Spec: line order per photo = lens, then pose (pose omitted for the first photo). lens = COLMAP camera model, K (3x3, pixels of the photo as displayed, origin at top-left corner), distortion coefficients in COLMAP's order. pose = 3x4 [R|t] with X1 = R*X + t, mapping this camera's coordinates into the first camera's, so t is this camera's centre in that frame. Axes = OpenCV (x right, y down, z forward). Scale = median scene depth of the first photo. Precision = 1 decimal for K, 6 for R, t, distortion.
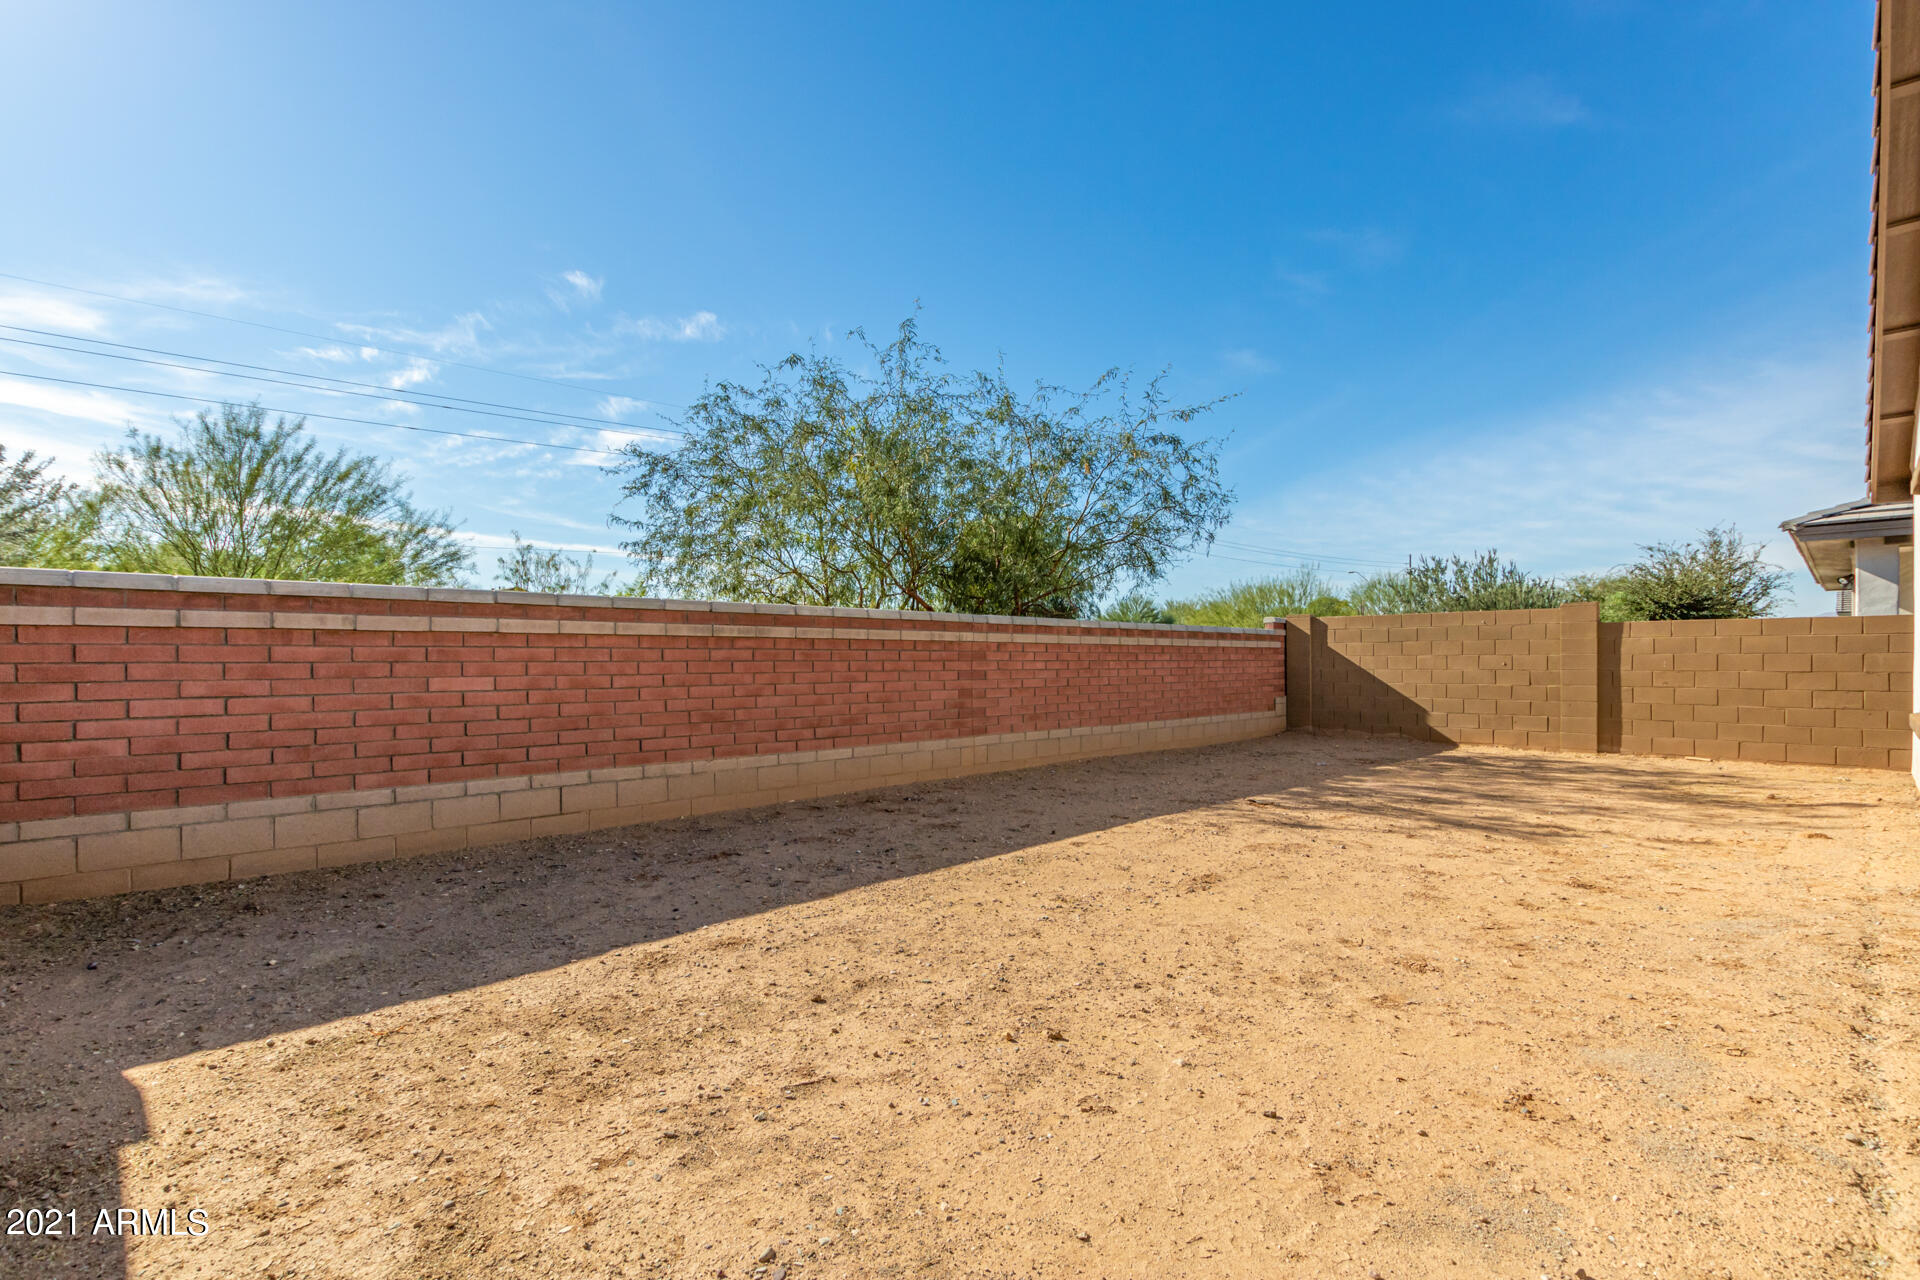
lens RADIAL K [[882.5, 0, 962.1], [0, 882.5, 650.4], [0, 0, 1]] dist [0.005660, 0.000189]
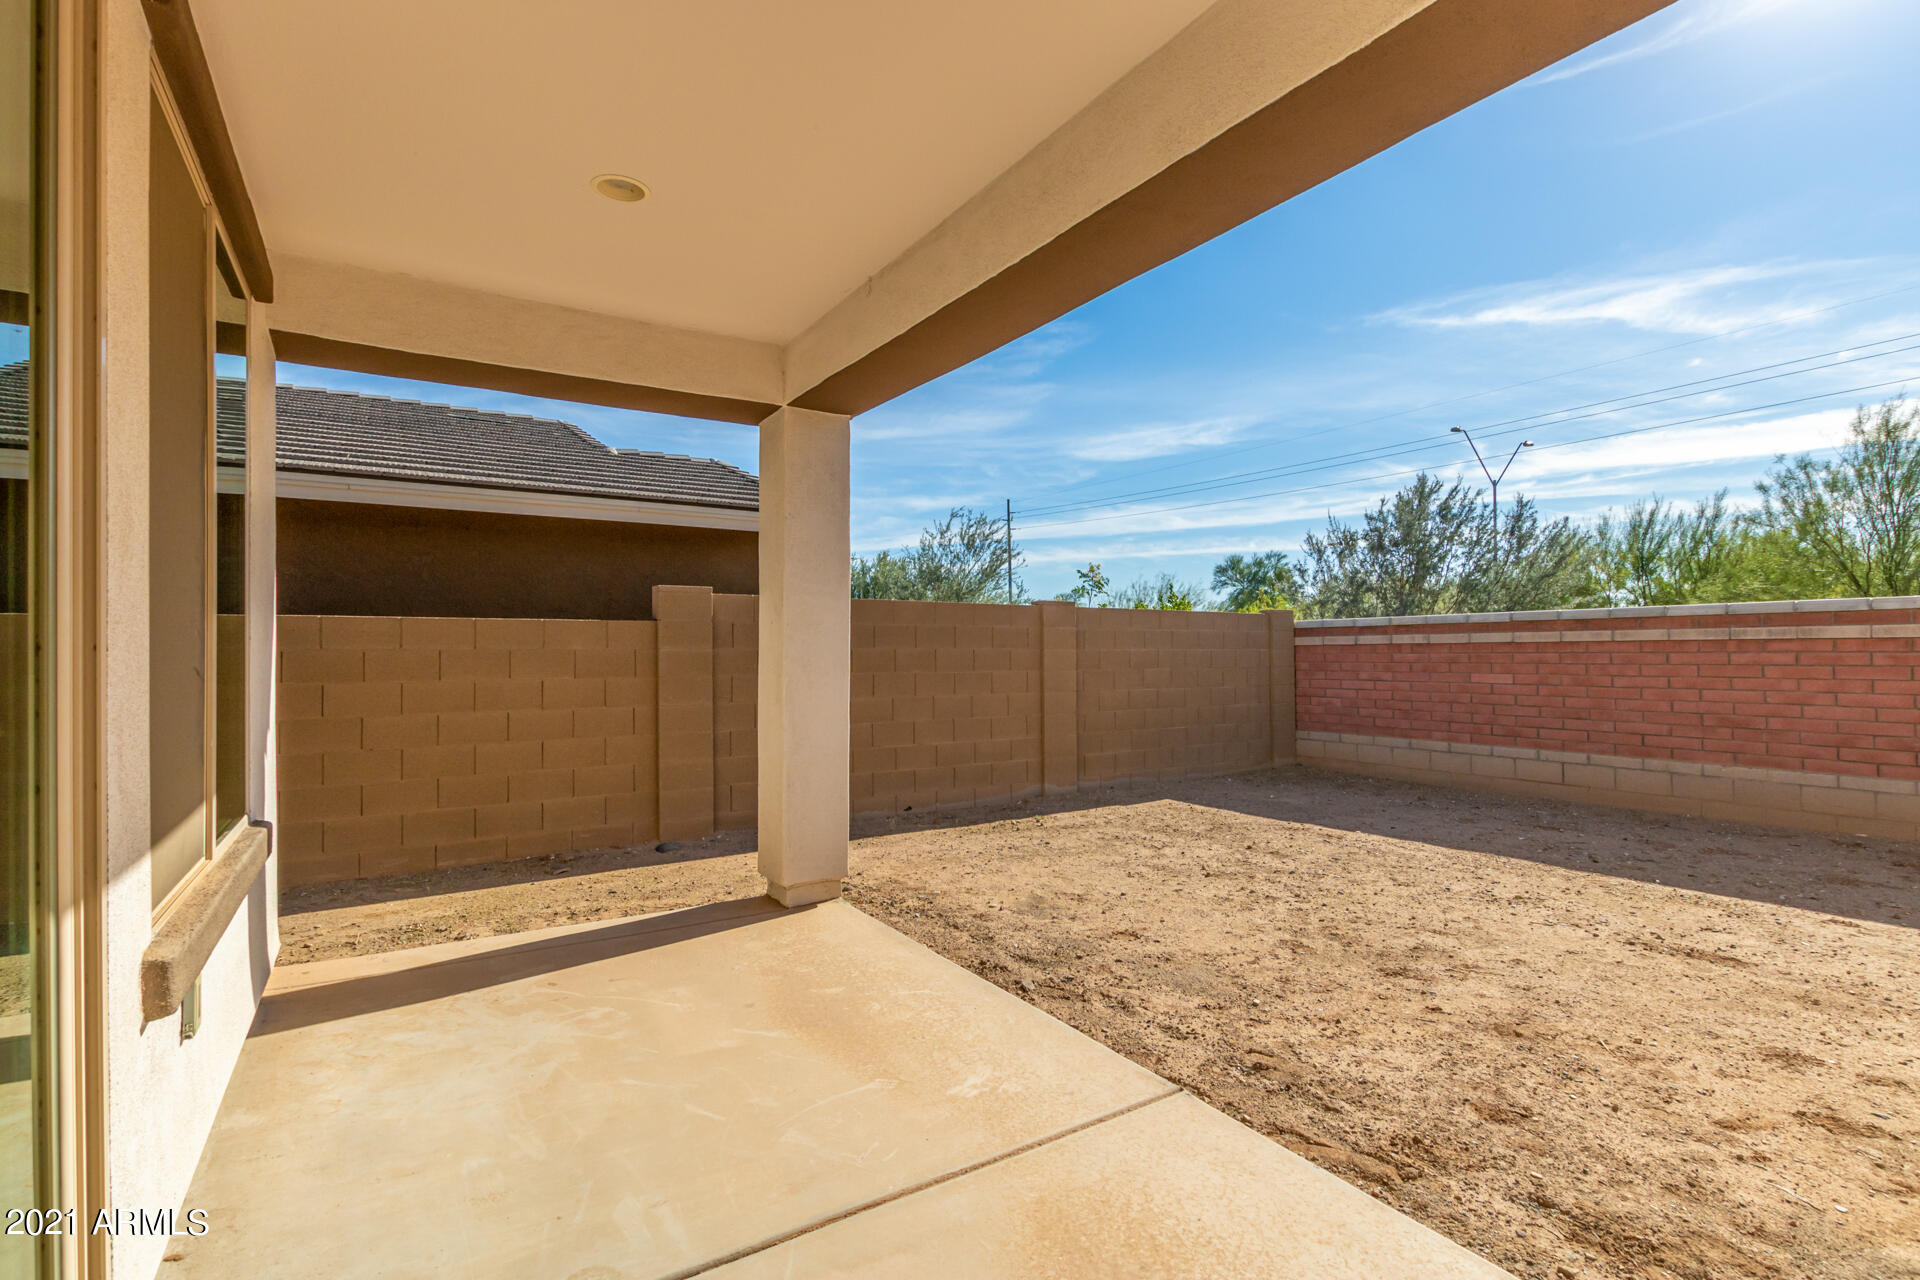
lens RADIAL K [[882.5, 0, 965.5], [0, 882.5, 646.1], [0, 0, 1]] dist [0.005660, 0.000189]
pose [[-0.198654, -0.002476, -0.980067, 0.996301], [0.016921, 0.999839, -0.005955, -0.020363], [0.979924, -0.017766, -0.198580, 0.430843]]
